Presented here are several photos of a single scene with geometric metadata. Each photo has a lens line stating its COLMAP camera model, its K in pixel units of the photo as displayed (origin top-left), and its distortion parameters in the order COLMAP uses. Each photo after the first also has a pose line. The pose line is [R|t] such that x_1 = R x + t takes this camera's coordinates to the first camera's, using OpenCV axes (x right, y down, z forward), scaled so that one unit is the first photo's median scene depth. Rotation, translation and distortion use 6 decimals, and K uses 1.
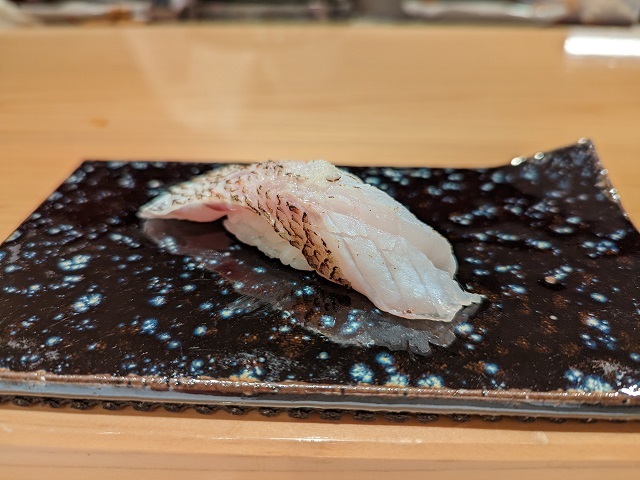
lens RADIAL K [[523.0, 0, 317.3], [0, 523.0, 240.2], [0, 0, 1]] dist [-0.046154, -0.002312]
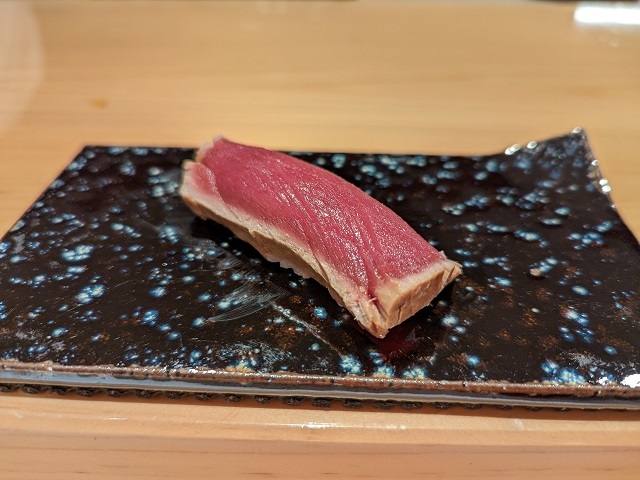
lens RADIAL K [[524.0, 0, 327.4], [0, 524.0, 242.0], [0, 0, 1]] dist [-0.050346, 0.008609]
pose [[0.999959, 0.004309, 0.007954, 0.025417], [-0.004843, 0.997646, 0.068407, -0.060206], [-0.007641, -0.068443, 0.997626, -0.041535]]
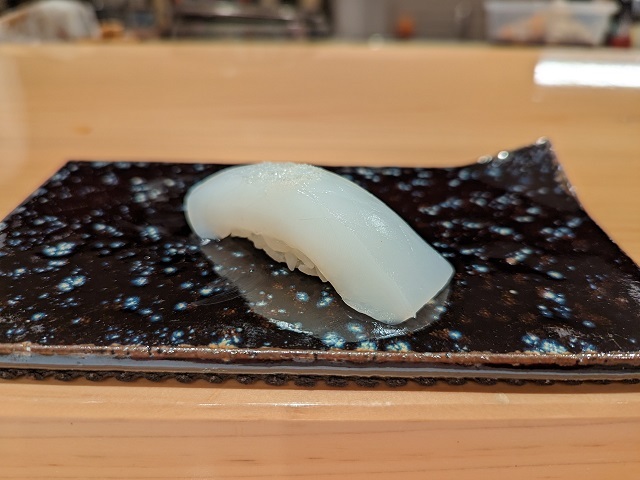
lens RADIAL K [[520.9, 0, 320.0], [0, 520.9, 240.0], [0, 0, 1]] dist [-0.047770, 0.004201]
pose [[0.999151, -0.006101, 0.040755, 0.013427], [0.008132, 0.998724, -0.049842, 0.093910], [-0.040399, 0.050132, 0.997925, -0.061115]]
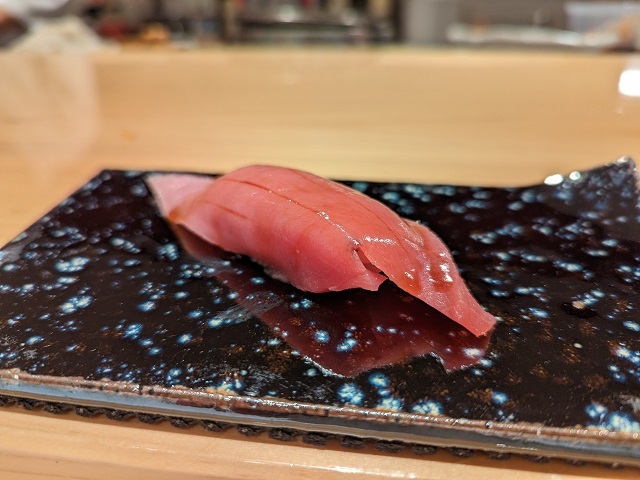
lens RADIAL K [[525.3, 0, 314.2], [0, 525.3, 239.9], [0, 0, 1]] dist [-0.050615, -0.009834]
pose [[0.994801, 0.036151, -0.095206, 0.089198], [-0.042323, 0.997076, -0.063629, 0.046284], [0.092628, 0.067328, 0.993422, 0.075228]]
